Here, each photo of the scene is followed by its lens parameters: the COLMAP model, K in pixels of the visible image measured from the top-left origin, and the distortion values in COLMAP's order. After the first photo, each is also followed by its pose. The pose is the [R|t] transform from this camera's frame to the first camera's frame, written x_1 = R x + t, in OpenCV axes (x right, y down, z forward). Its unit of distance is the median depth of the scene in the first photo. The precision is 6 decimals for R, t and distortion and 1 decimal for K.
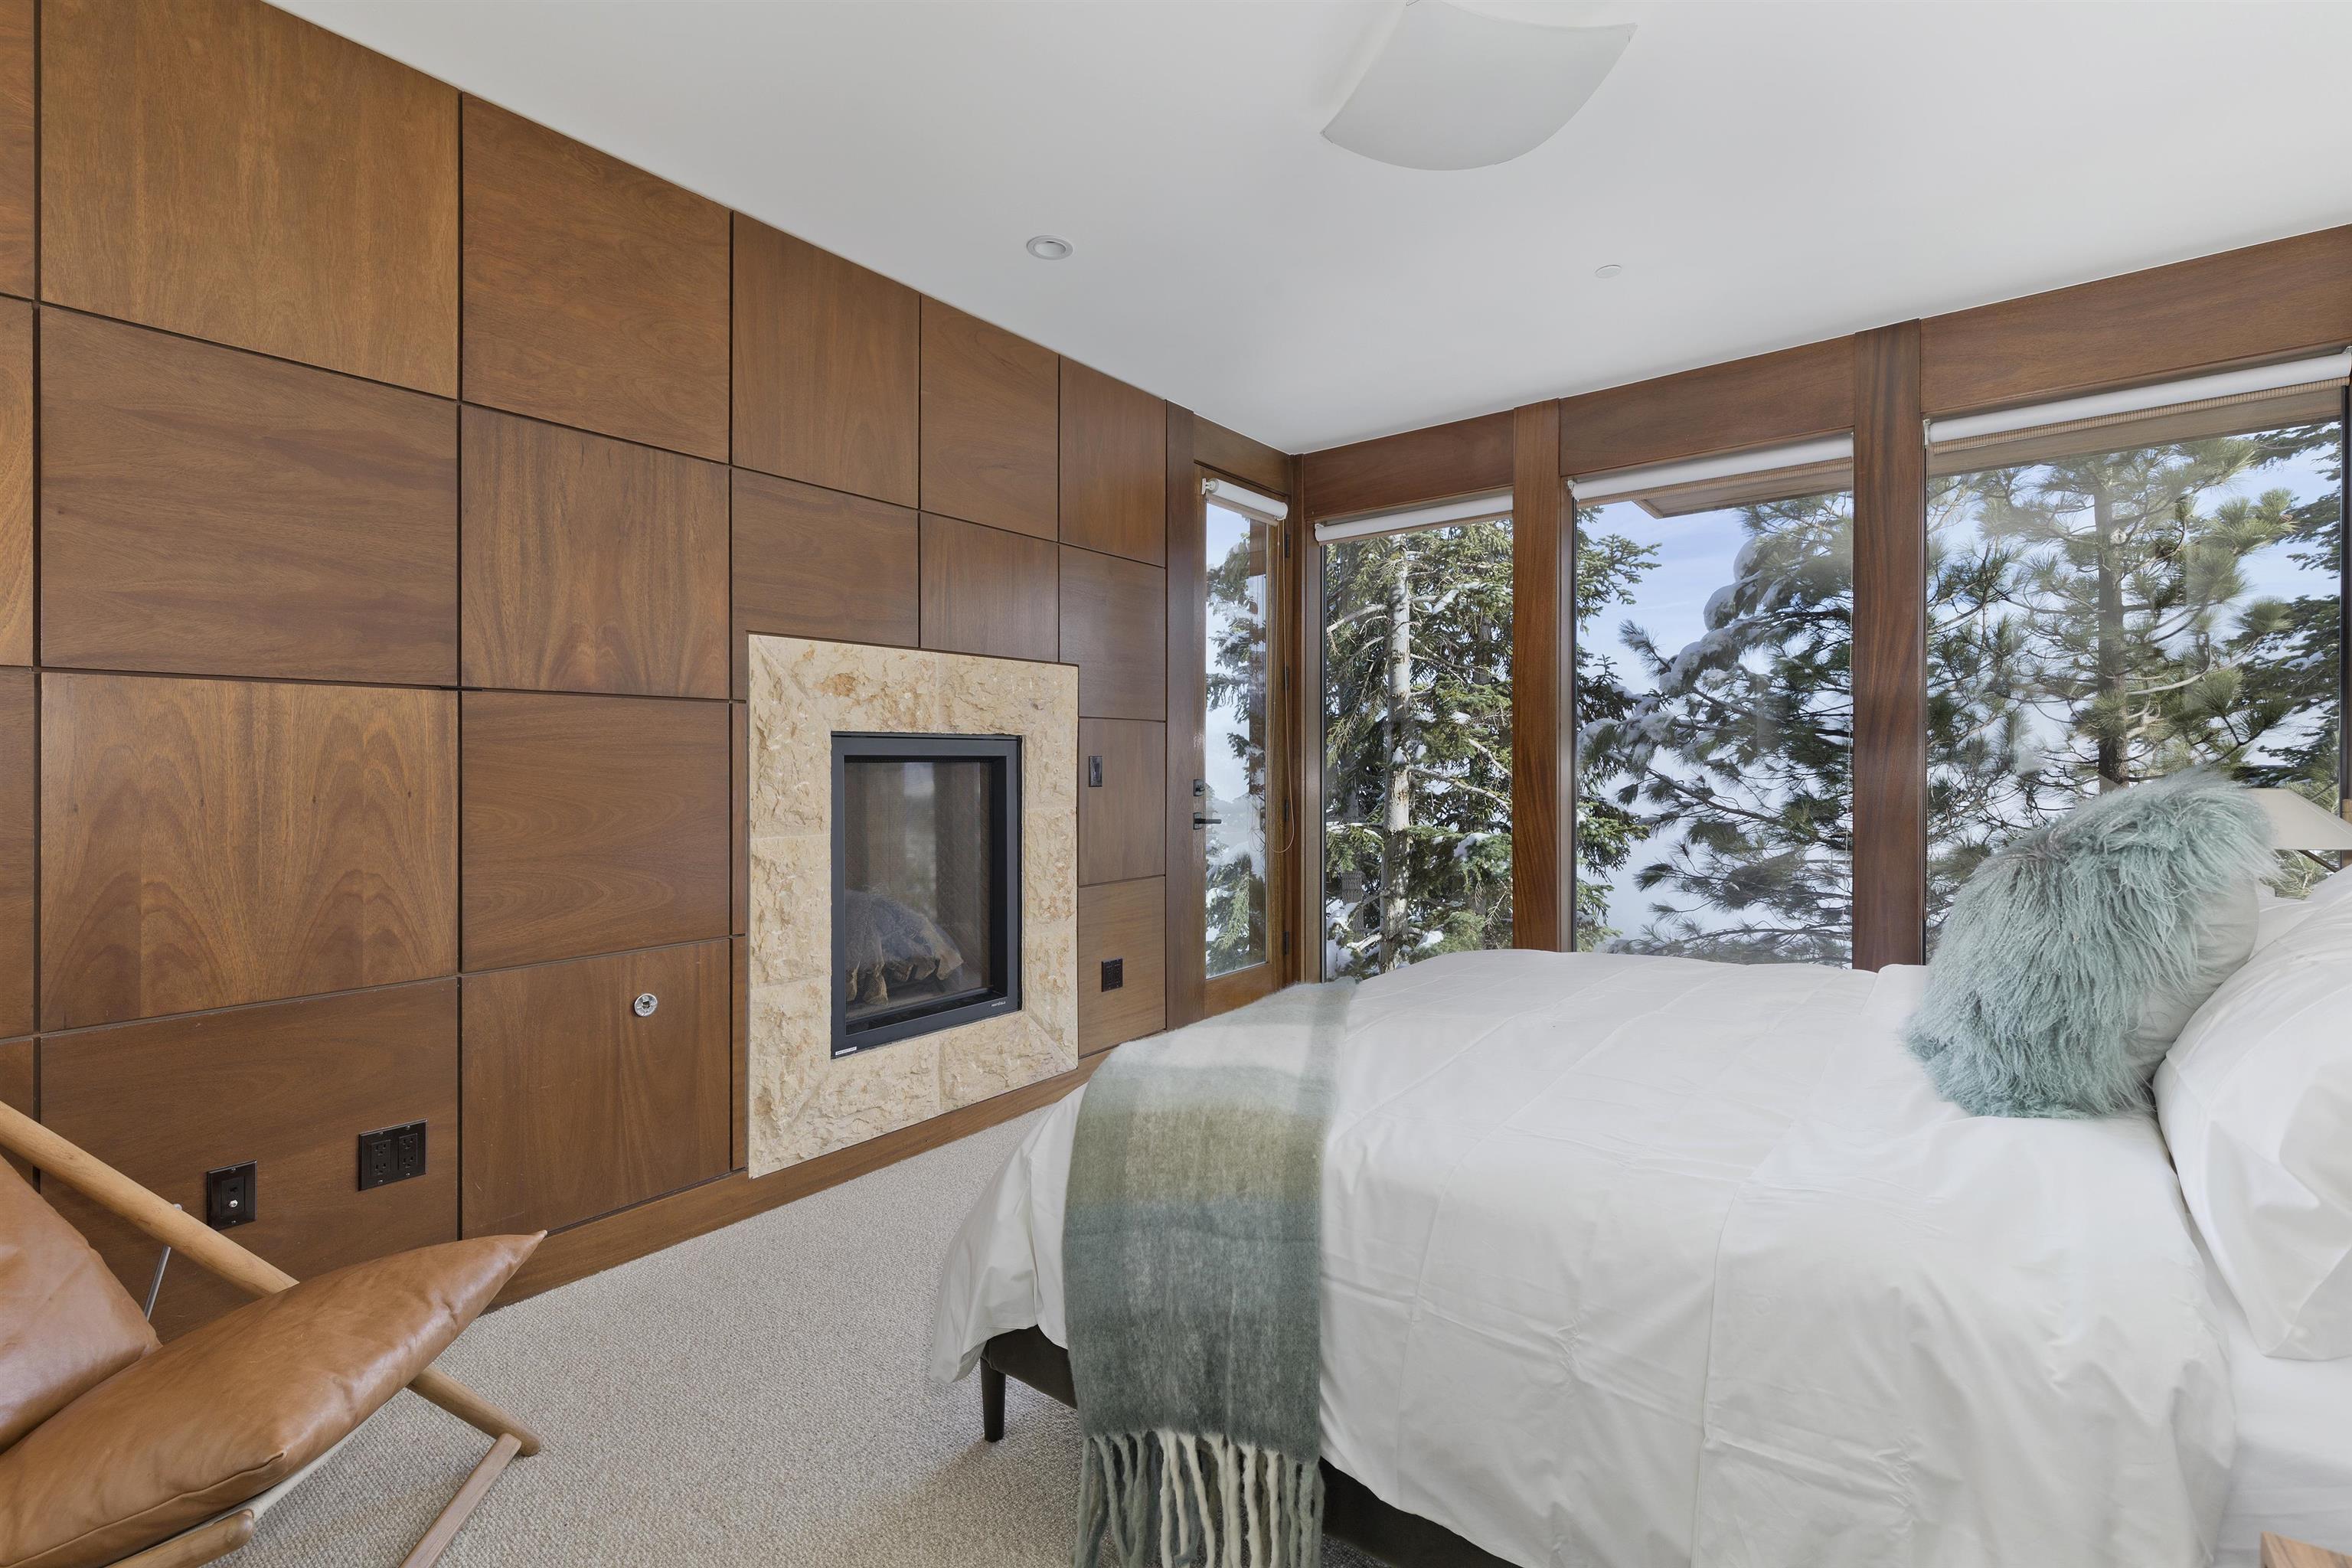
lens RADIAL K [[1061.8, 0, 1187.3], [0, 1061.8, 769.7], [0, 0, 1]] dist [0.006963, -0.002301]
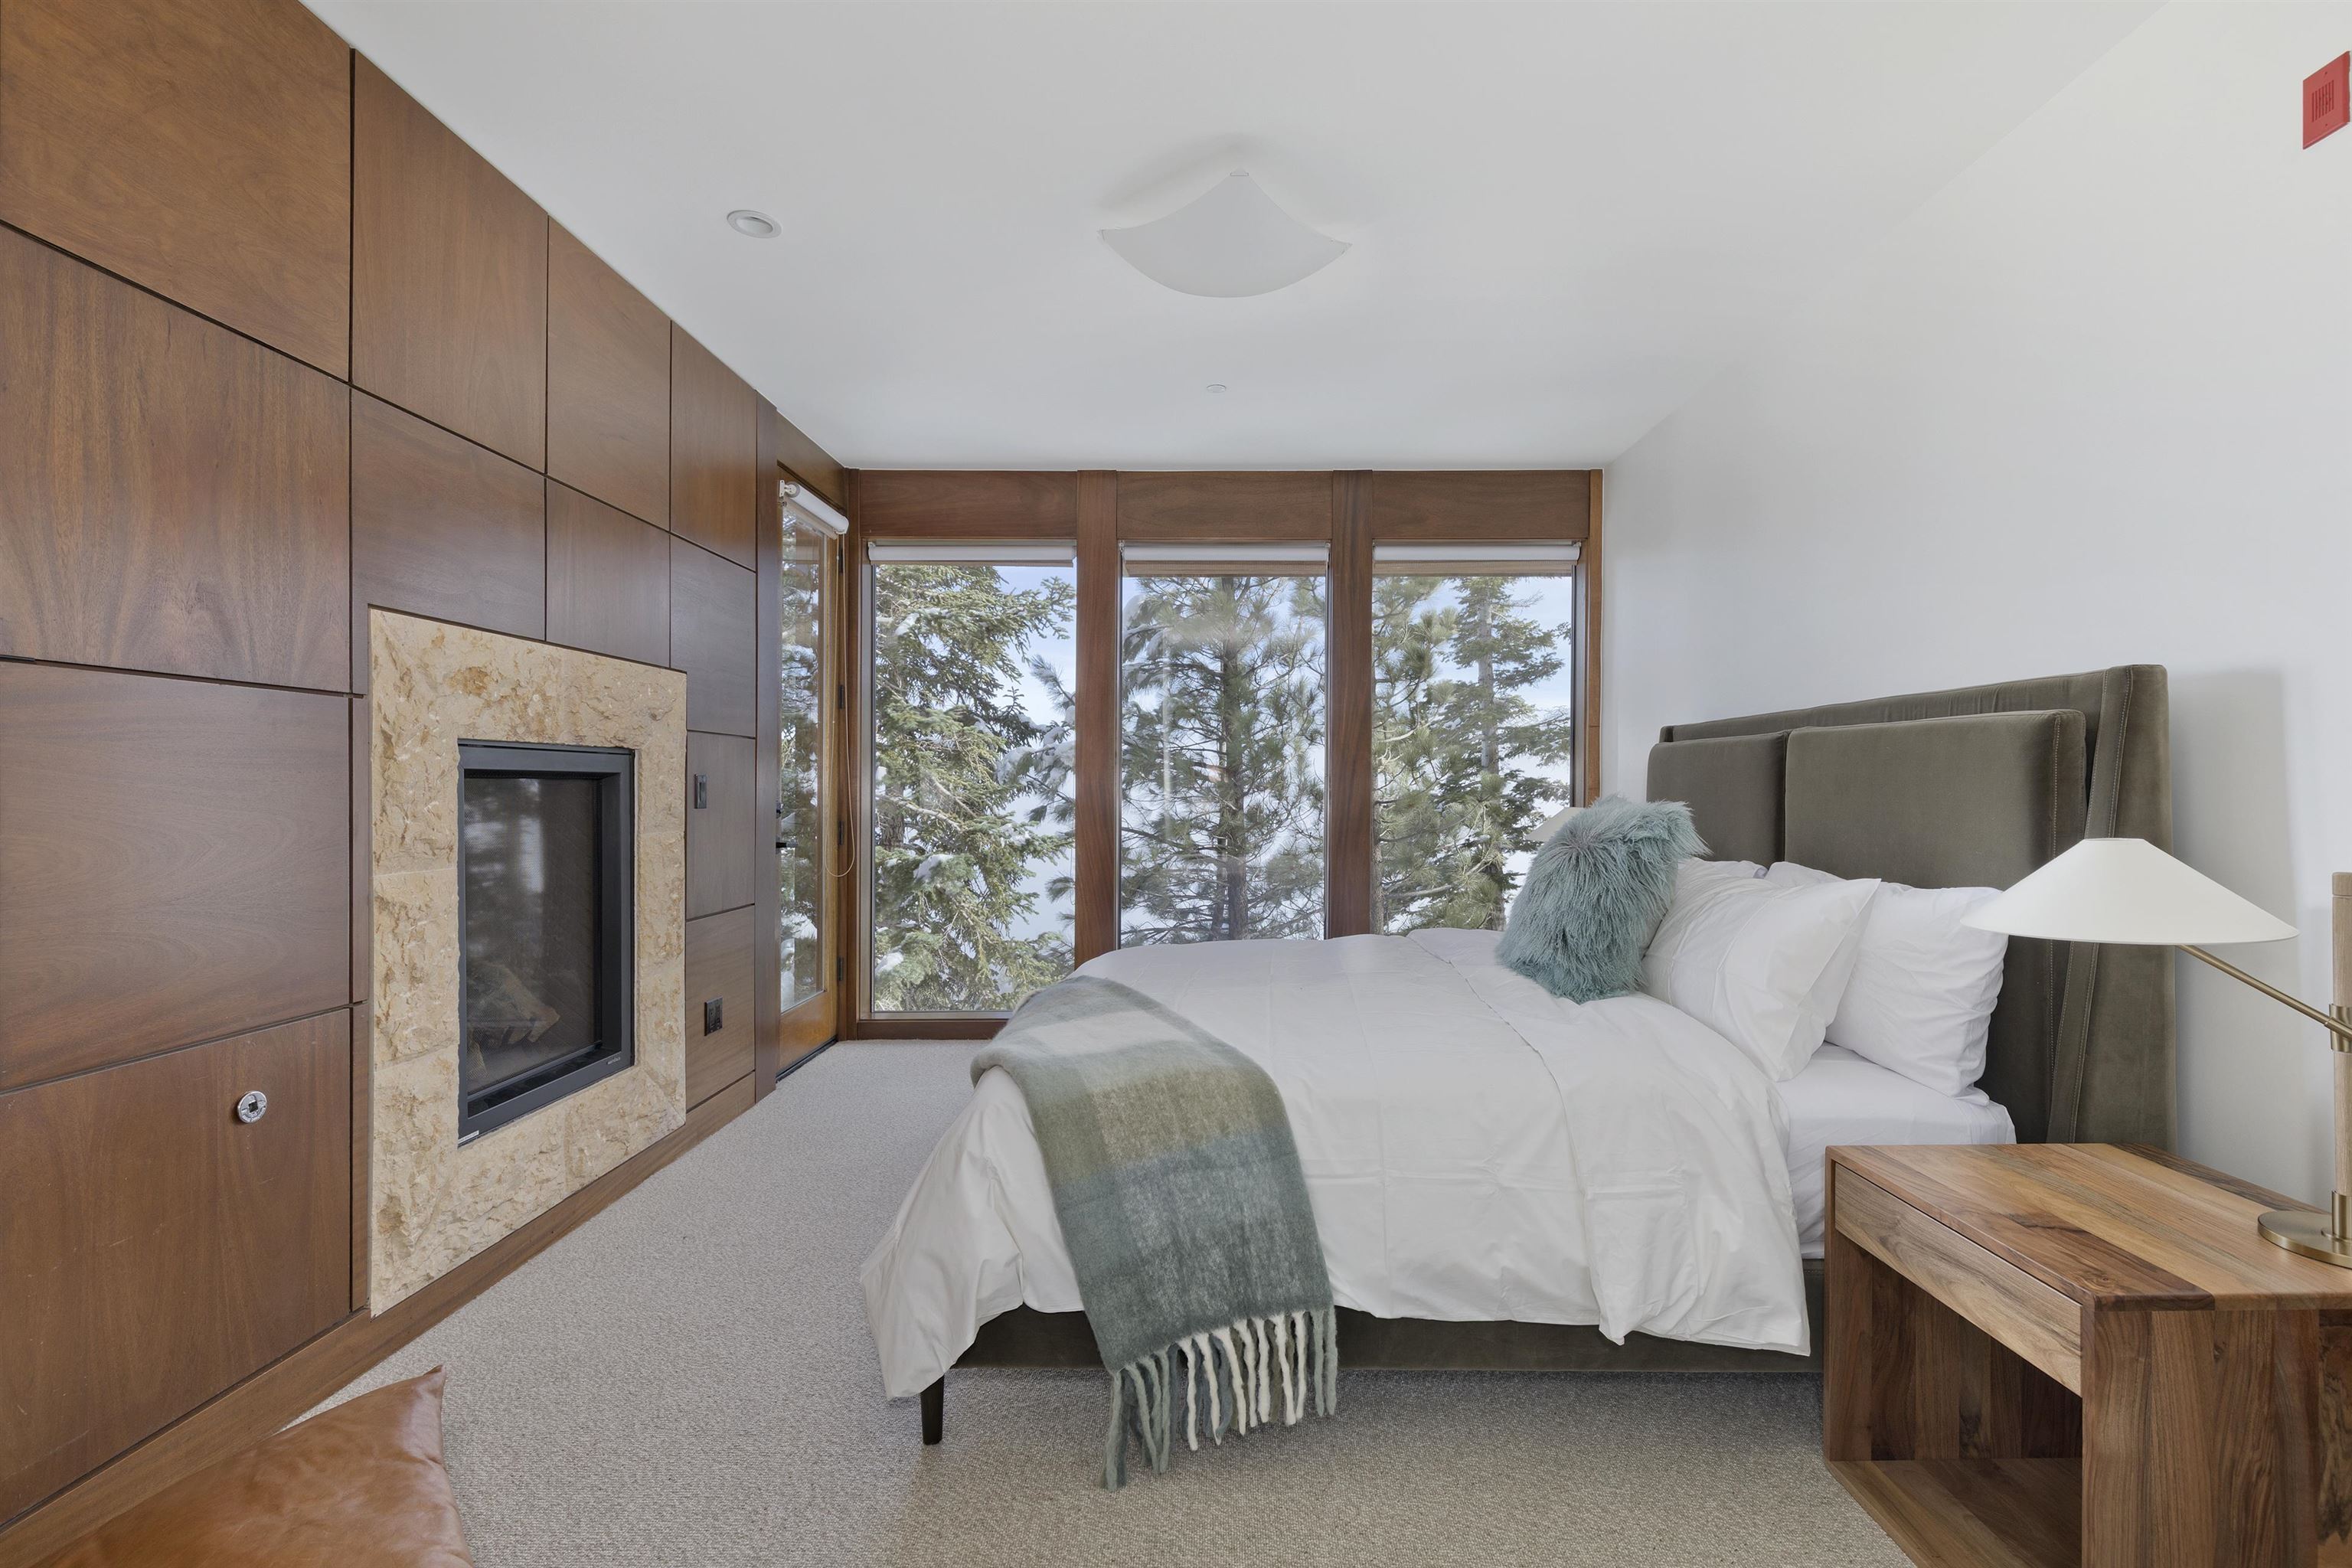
lens RADIAL K [[1061.8, 0, 1237.6], [0, 1061.8, 795.3], [0, 0, 1]] dist [0.006963, -0.002301]
pose [[0.796044, 0.006192, 0.605207, -0.353741], [-0.007911, 0.999969, 0.000175, 0.001868], [-0.605187, -0.004928, 0.796068, 0.009654]]
